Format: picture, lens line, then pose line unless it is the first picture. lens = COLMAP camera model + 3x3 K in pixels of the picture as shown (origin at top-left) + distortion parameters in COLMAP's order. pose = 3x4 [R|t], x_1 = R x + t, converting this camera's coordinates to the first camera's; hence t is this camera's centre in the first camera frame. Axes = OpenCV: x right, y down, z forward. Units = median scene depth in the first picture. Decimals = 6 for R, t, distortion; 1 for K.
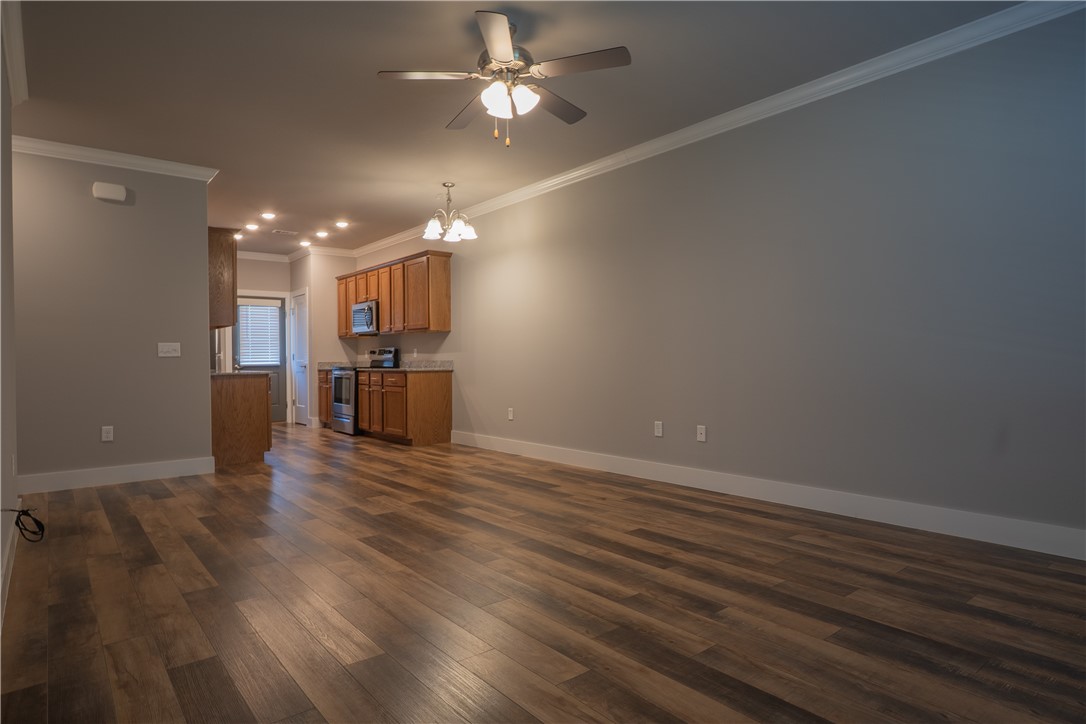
lens RADIAL K [[601.9, 0, 502.0], [0, 601.9, 375.3], [0, 0, 1]] dist [-0.022869, 0.010256]
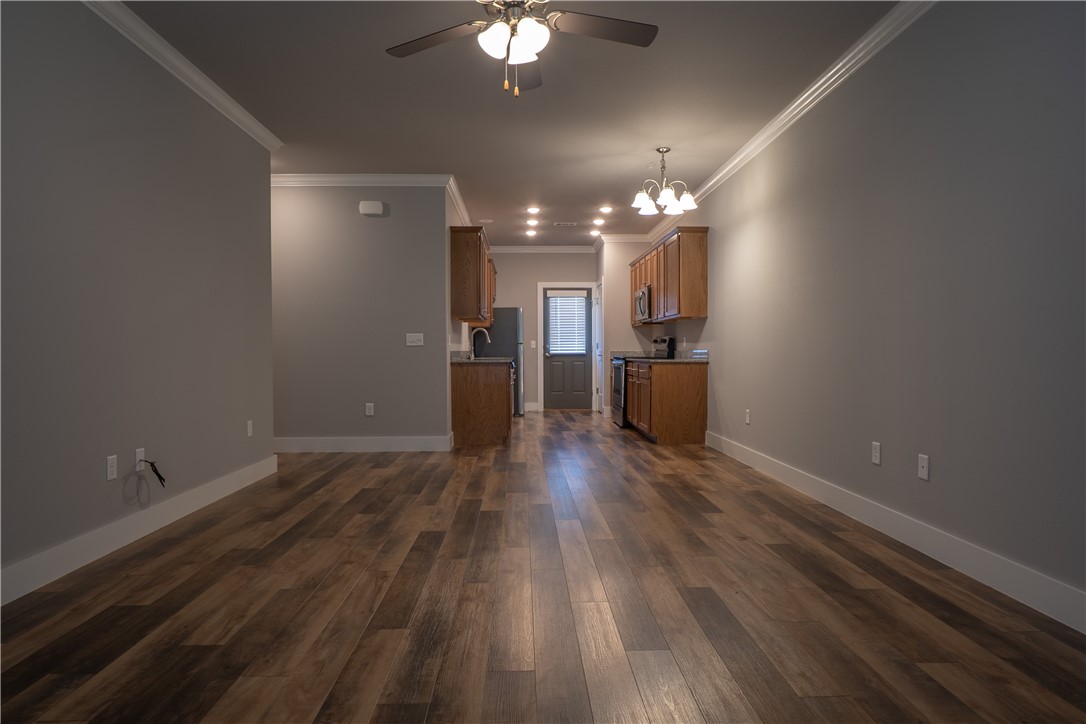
lens RADIAL K [[601.9, 0, 533.9], [0, 601.9, 380.5], [0, 0, 1]] dist [-0.022869, 0.010256]
pose [[0.813845, 0.036426, -0.579939, 0.282431], [-0.020510, 0.999212, 0.033979, -0.007909], [0.580720, -0.015759, 0.813951, 0.179766]]
